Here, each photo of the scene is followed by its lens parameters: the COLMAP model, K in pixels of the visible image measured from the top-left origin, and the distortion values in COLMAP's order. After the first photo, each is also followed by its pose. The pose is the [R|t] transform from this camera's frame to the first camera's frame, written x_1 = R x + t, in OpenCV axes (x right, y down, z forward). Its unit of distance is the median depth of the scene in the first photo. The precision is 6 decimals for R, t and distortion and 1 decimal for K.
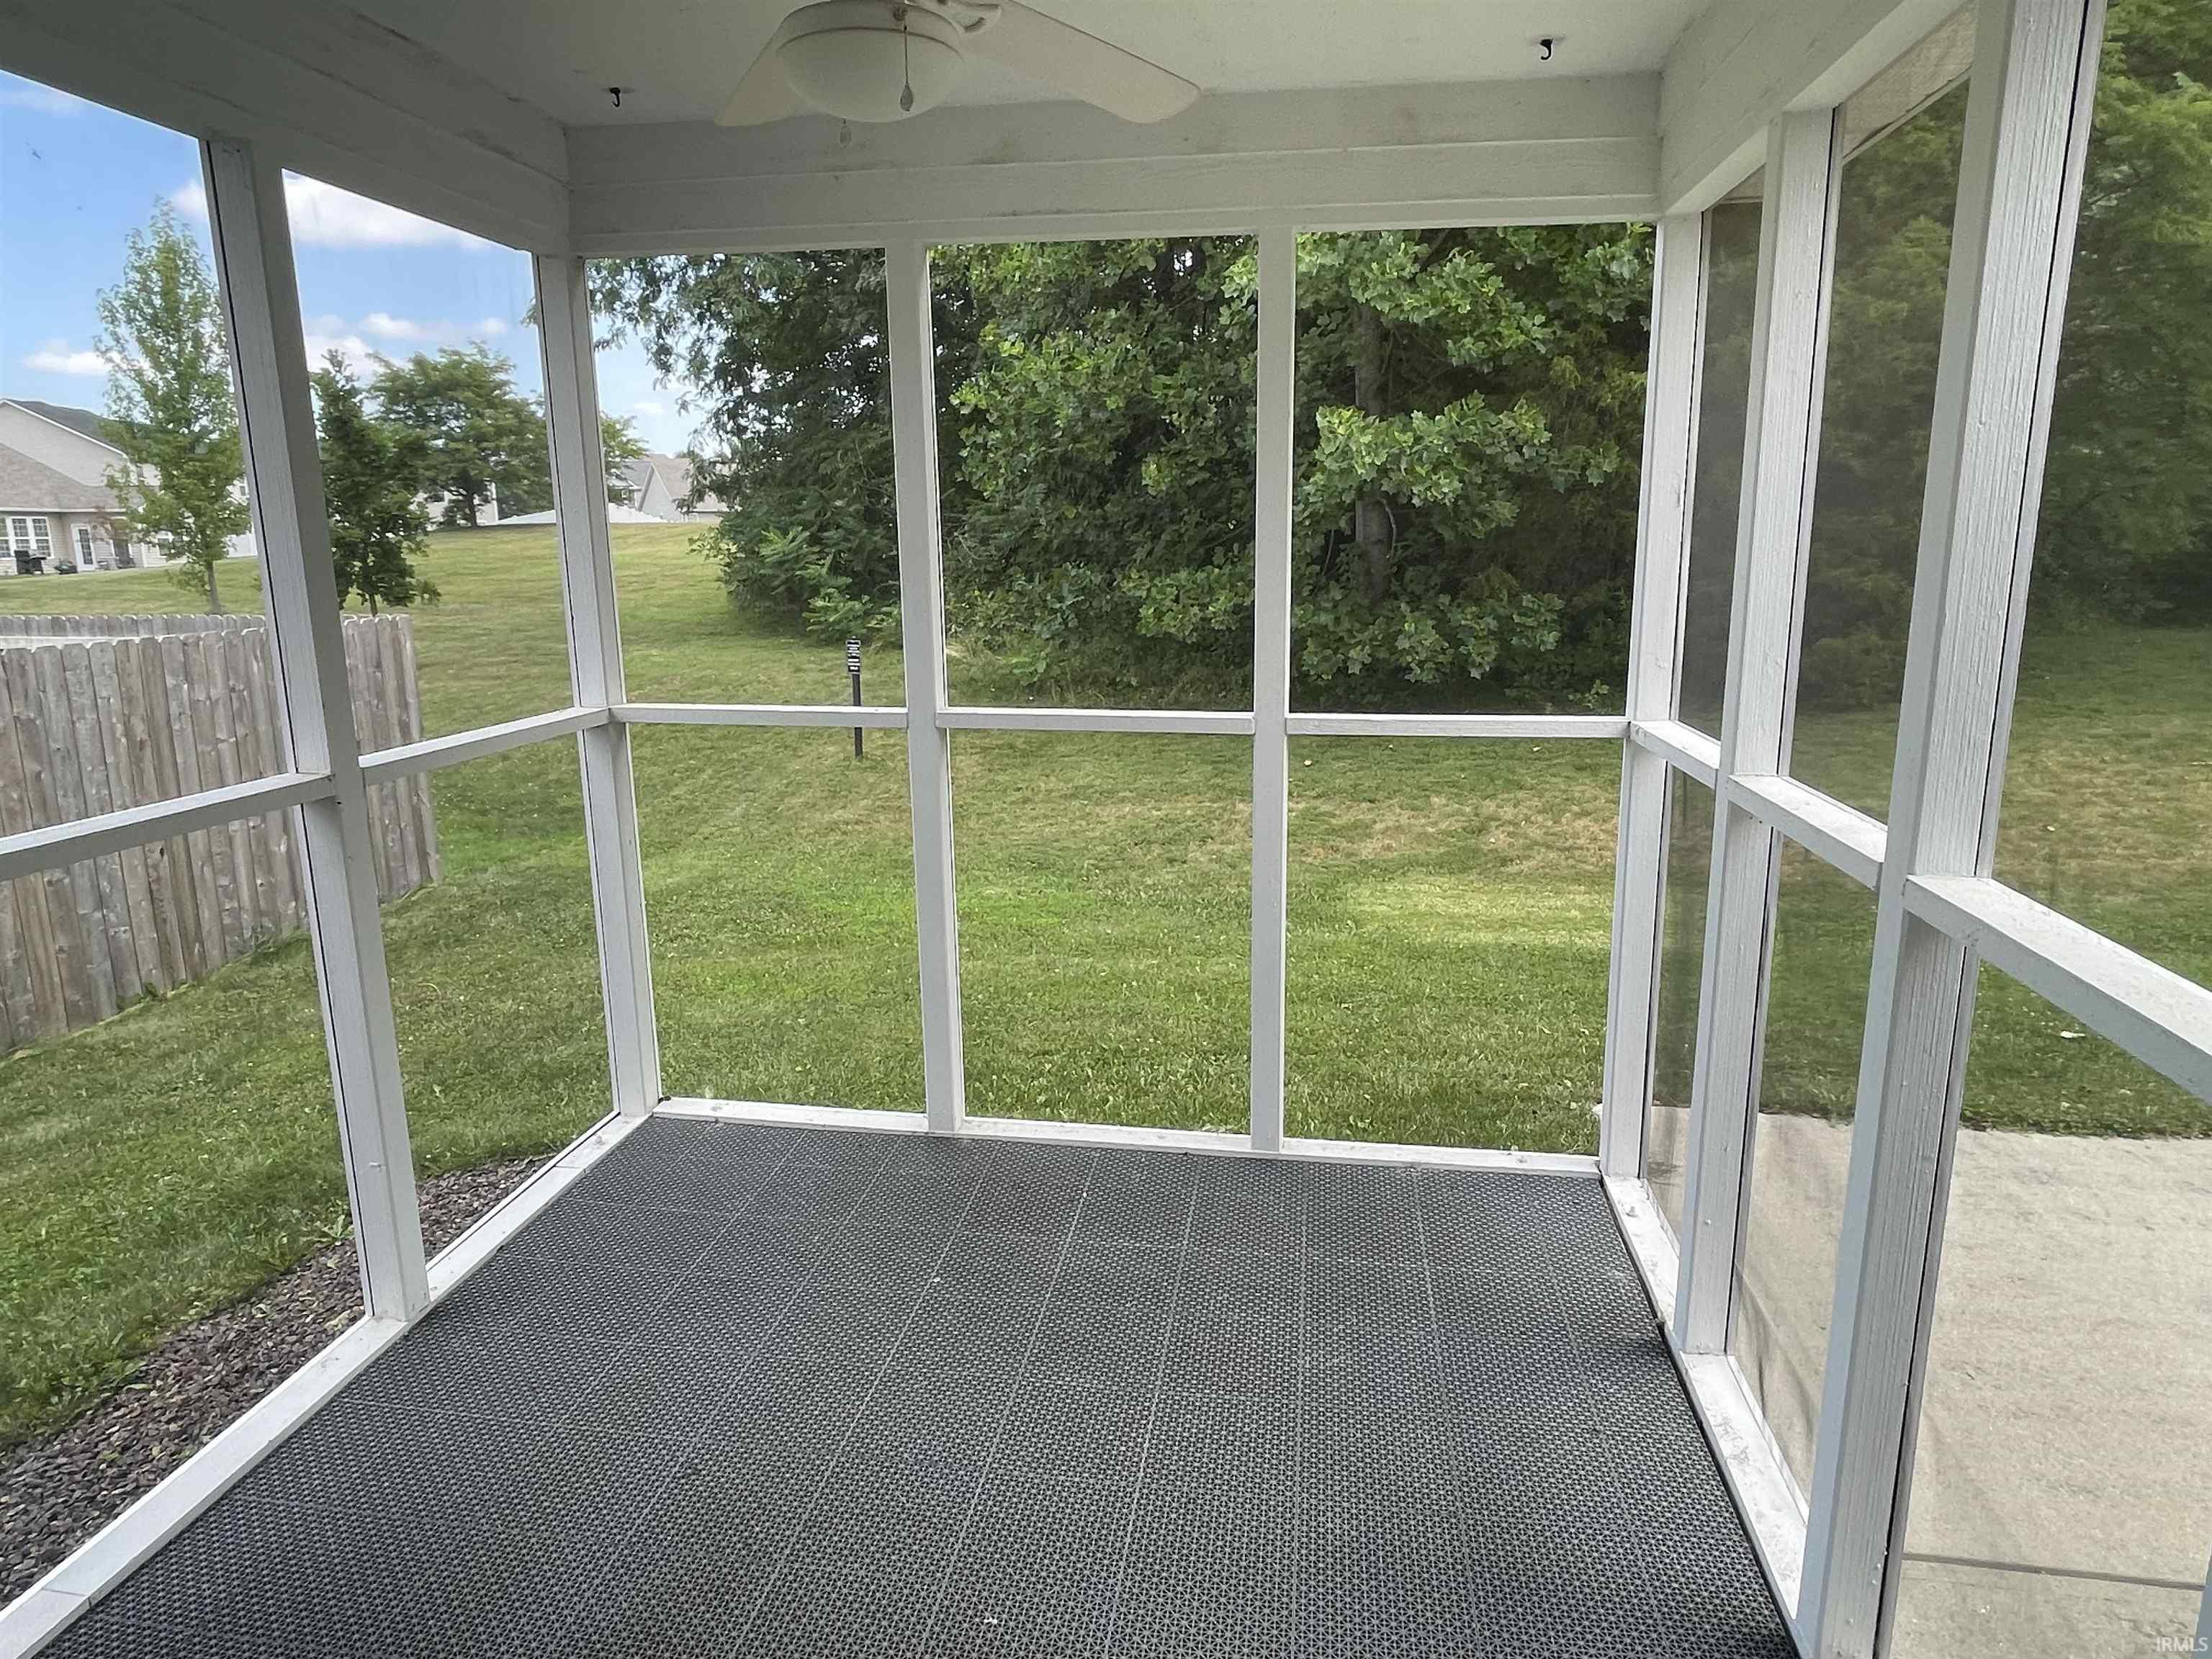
lens RADIAL K [[1368.8, 0, 1100.4], [0, 1368.8, 839.5], [0, 0, 1]] dist [0.002031, 0.001399]
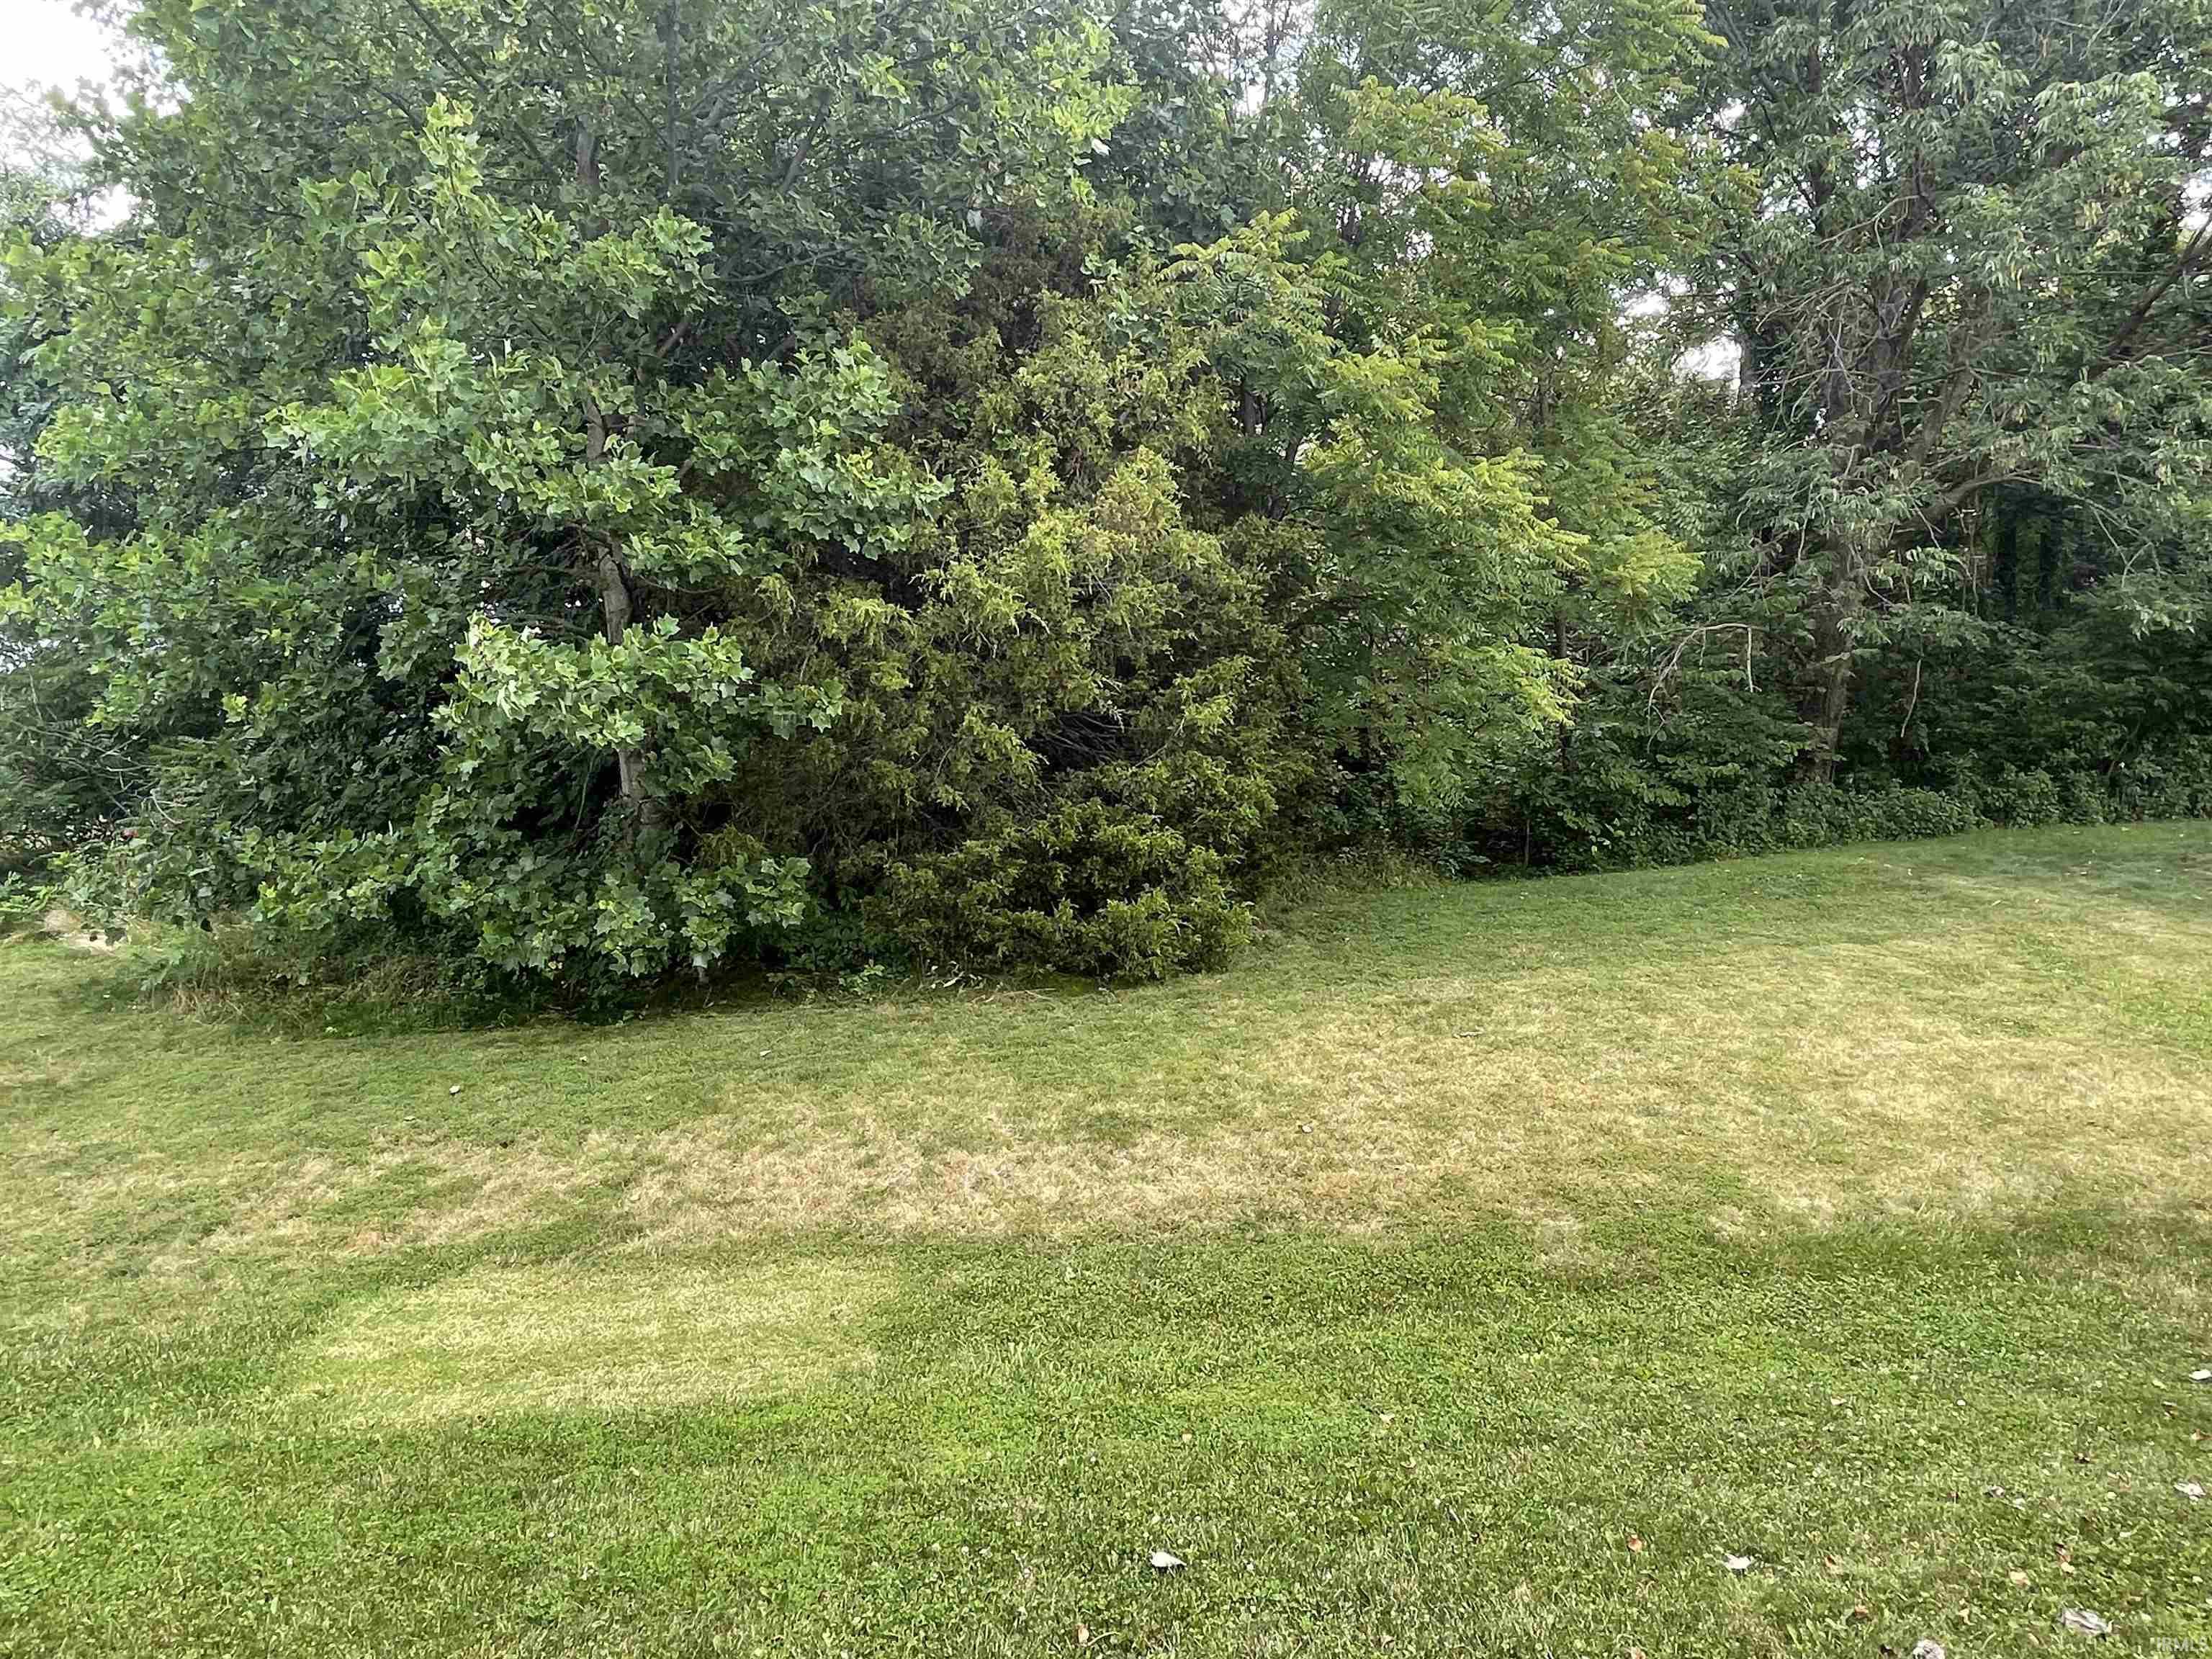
lens RADIAL K [[1327.0, 0, 1106.0], [0, 1327.0, 829.5], [0, 0, 1]] dist [0.039106, 0.000056]
pose [[0.949166, -0.007259, 0.314692, 0.289926], [0.069120, 0.980140, -0.185869, -0.039545], [-0.307093, 0.198172, 0.930818, 0.225103]]
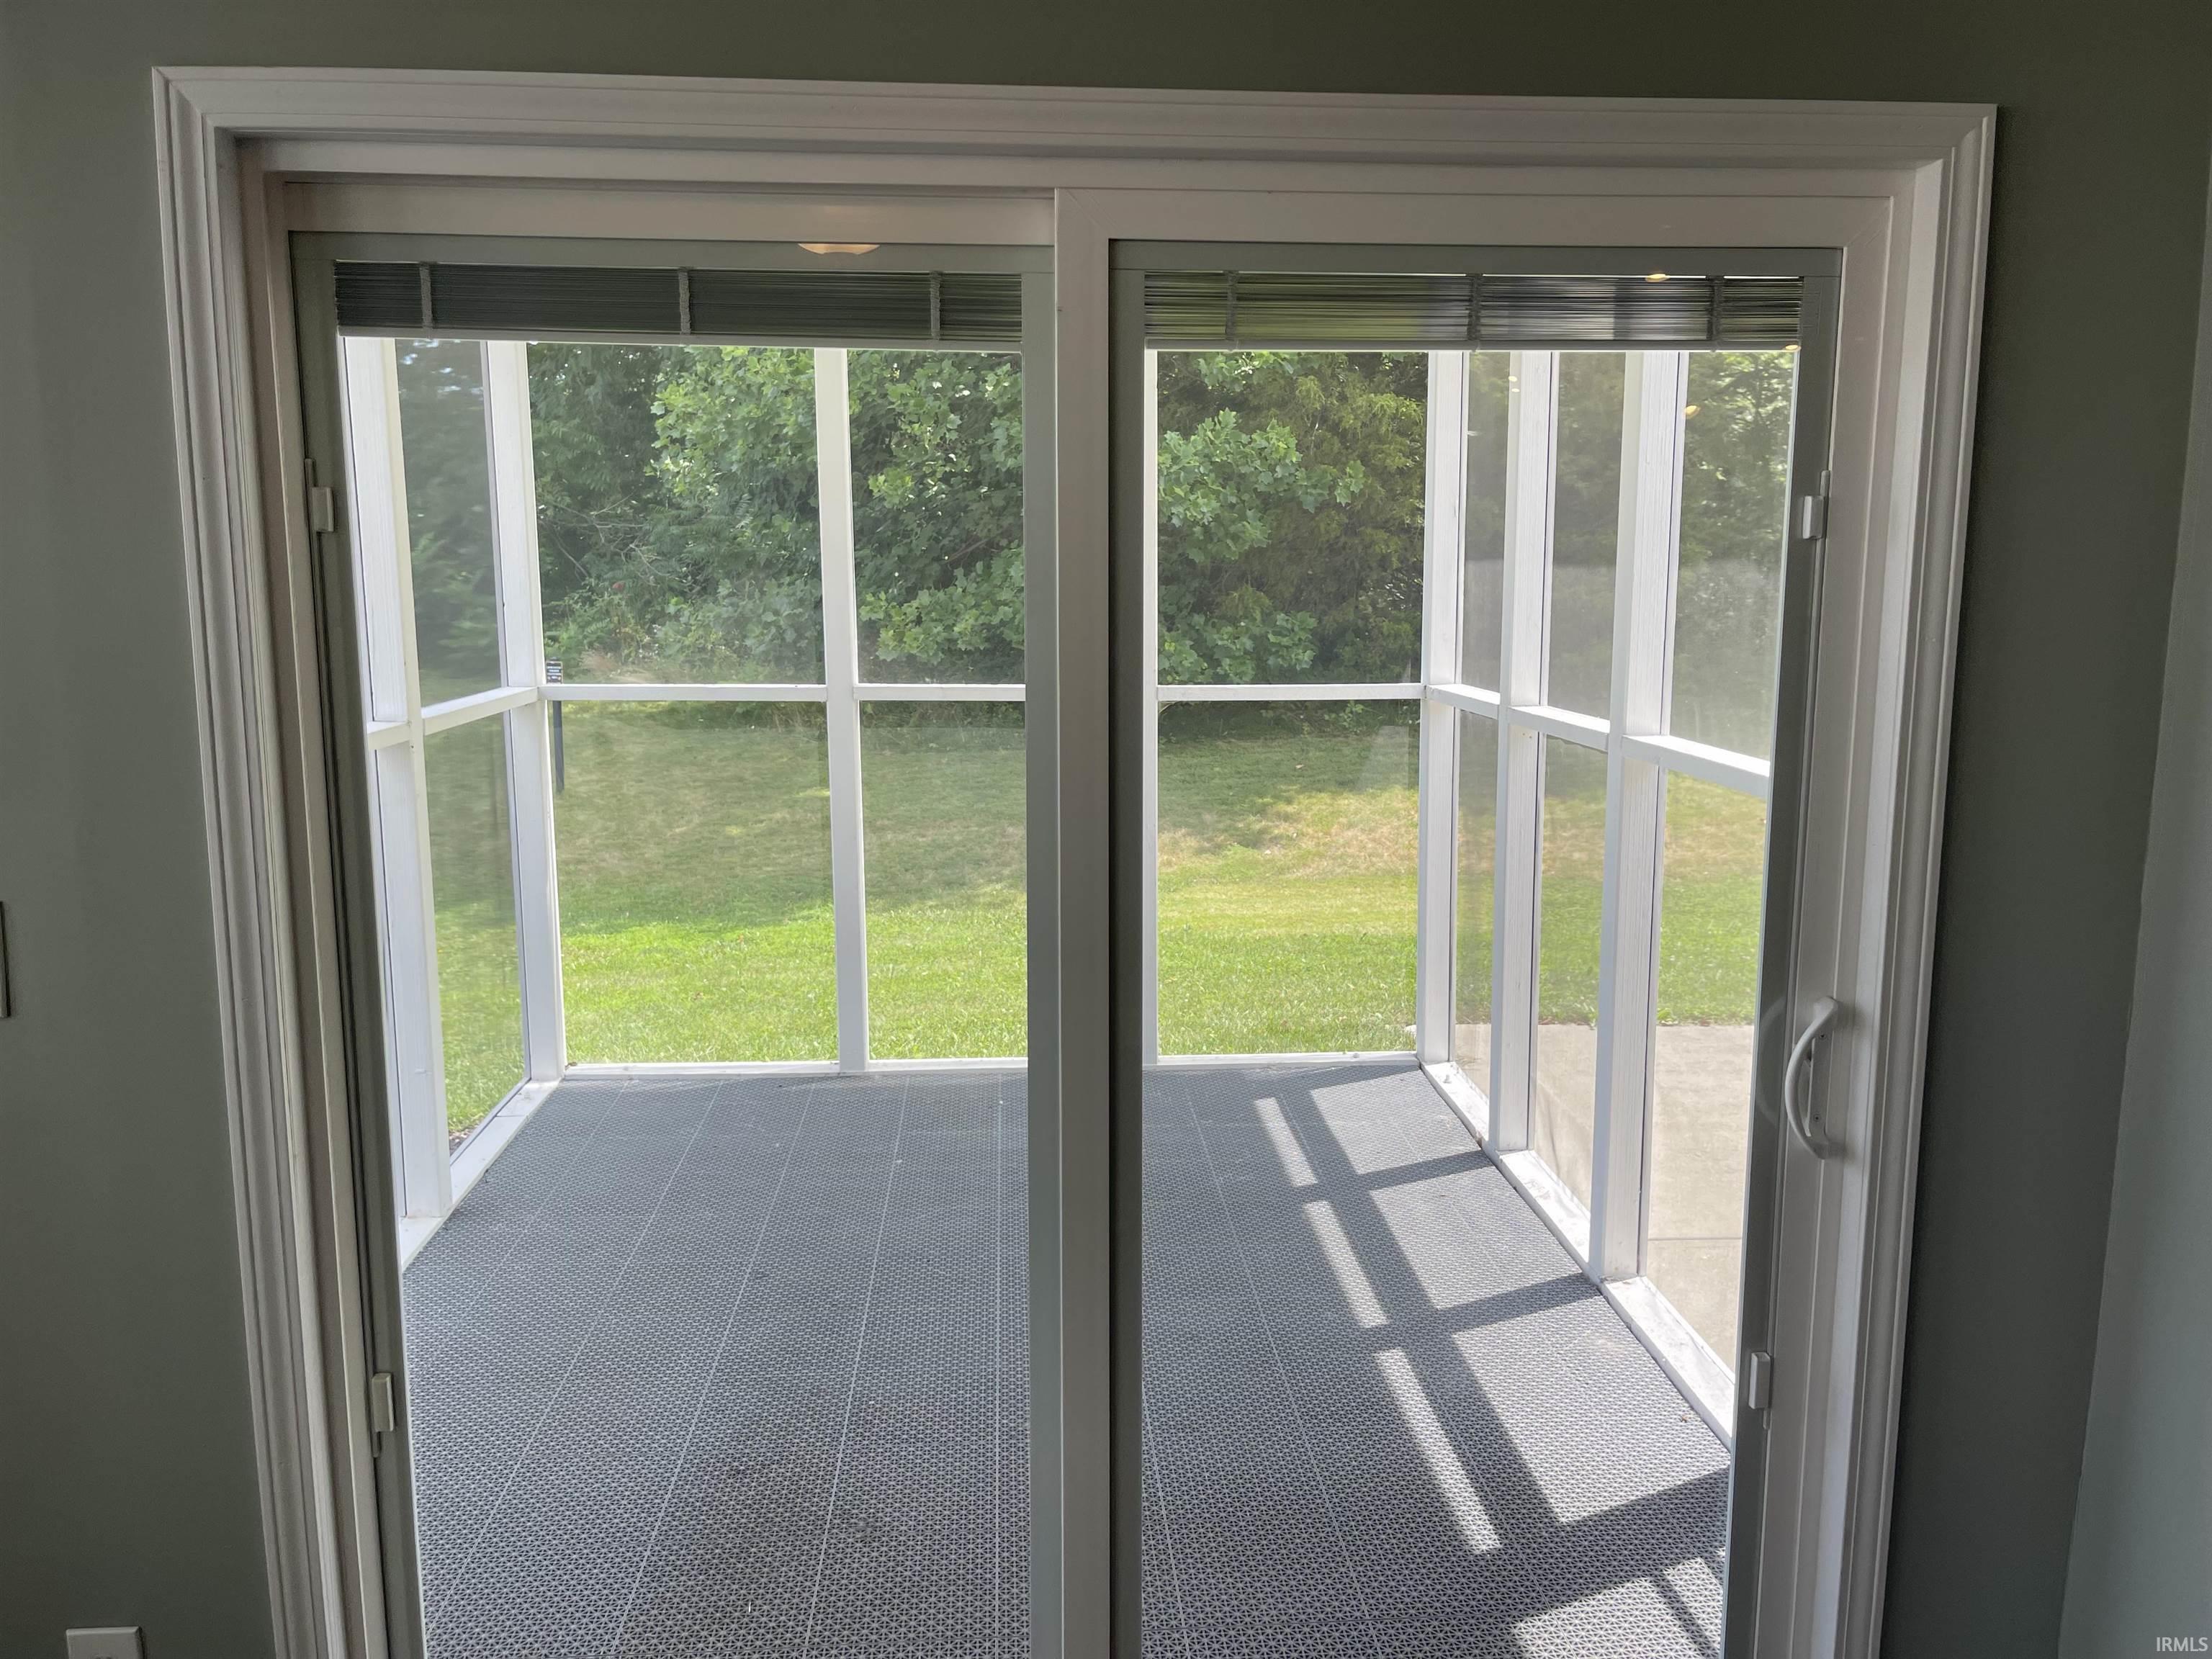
lens RADIAL K [[1698.0, 0, 1116.5], [0, 1698.0, 822.6], [0, 0, 1]] dist [0.096136, -0.131045]
pose [[0.973521, -0.024183, 0.227313, -0.098095], [0.039411, 0.997254, -0.062694, 0.049587], [-0.225173, 0.069993, 0.971802, -0.176574]]
